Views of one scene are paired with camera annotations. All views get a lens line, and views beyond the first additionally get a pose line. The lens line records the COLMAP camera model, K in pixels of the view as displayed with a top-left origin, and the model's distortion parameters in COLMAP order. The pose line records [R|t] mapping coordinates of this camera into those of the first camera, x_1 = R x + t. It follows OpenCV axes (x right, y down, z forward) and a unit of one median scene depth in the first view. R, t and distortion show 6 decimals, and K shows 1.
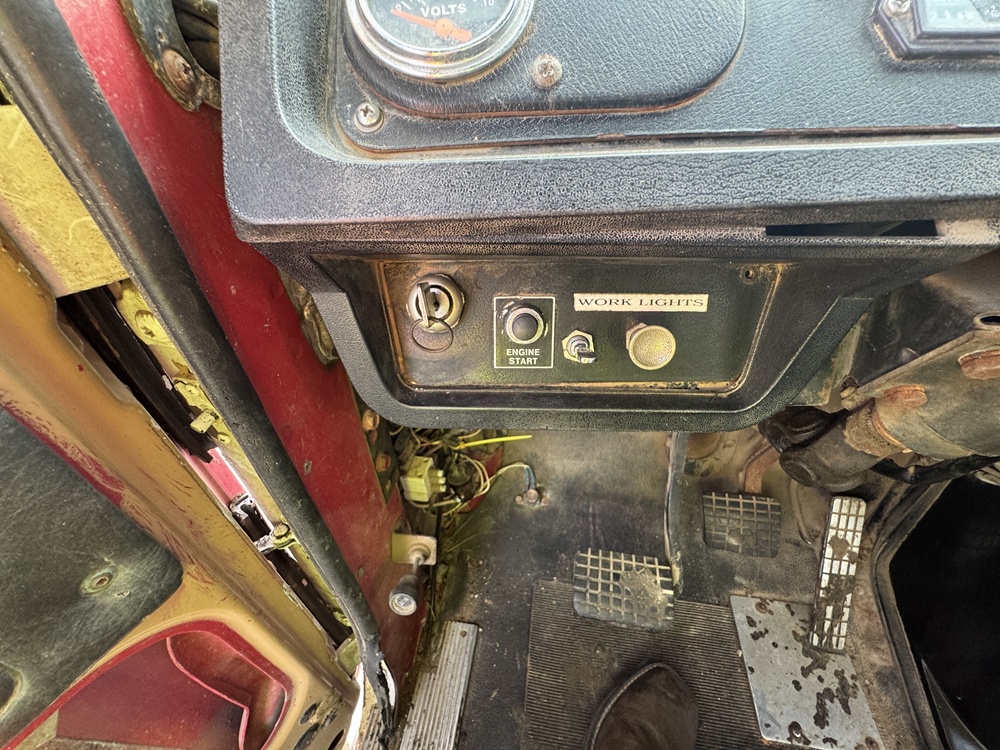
lens RADIAL K [[404.2, 0, 500.0], [0, 404.2, 375.0], [0, 0, 1]] dist [-0.006005, 0.000369]
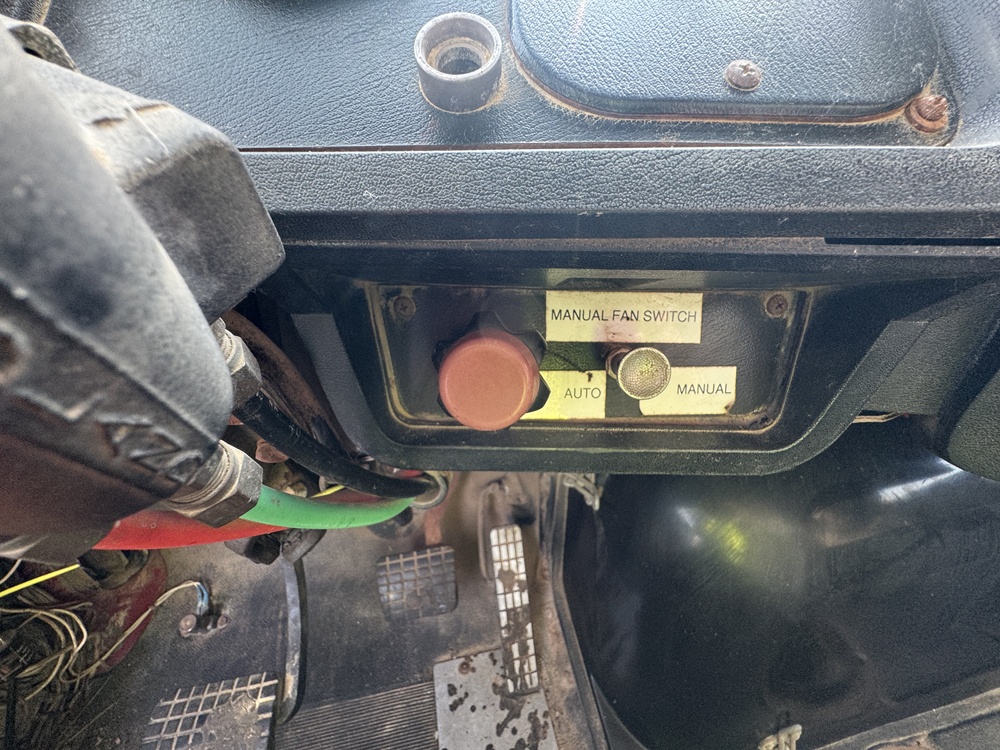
lens RADIAL K [[404.2, 0, 500.0], [0, 404.2, 375.0], [0, 0, 1]] dist [-0.006005, 0.000369]
pose [[0.934457, -0.164134, 0.315990, 0.596454], [0.209388, 0.971069, -0.114811, 0.049832], [-0.288003, 0.173450, 0.941790, -0.019224]]
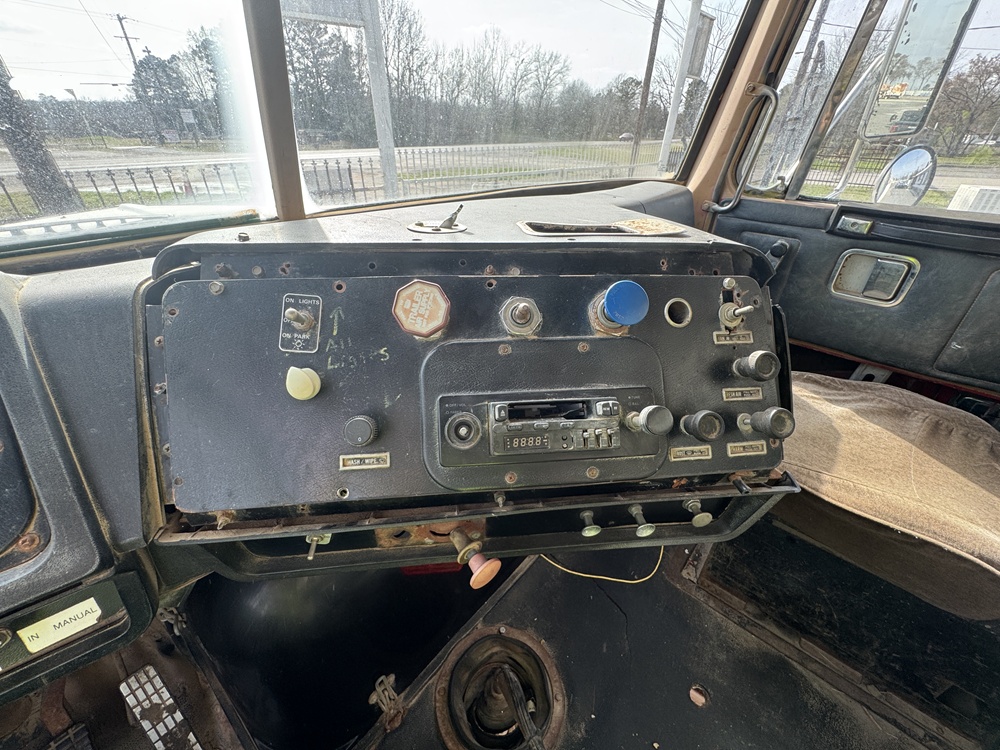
lens RADIAL K [[402.4, 0, 498.6], [0, 402.4, 374.2], [0, 0, 1]] dist [-0.004174, 0.000589]
pose [[0.540864, -0.407066, 0.736045, 0.932159], [0.520155, 0.849565, 0.087624, 0.023361], [-0.660987, 0.335465, 0.671237, -0.725569]]
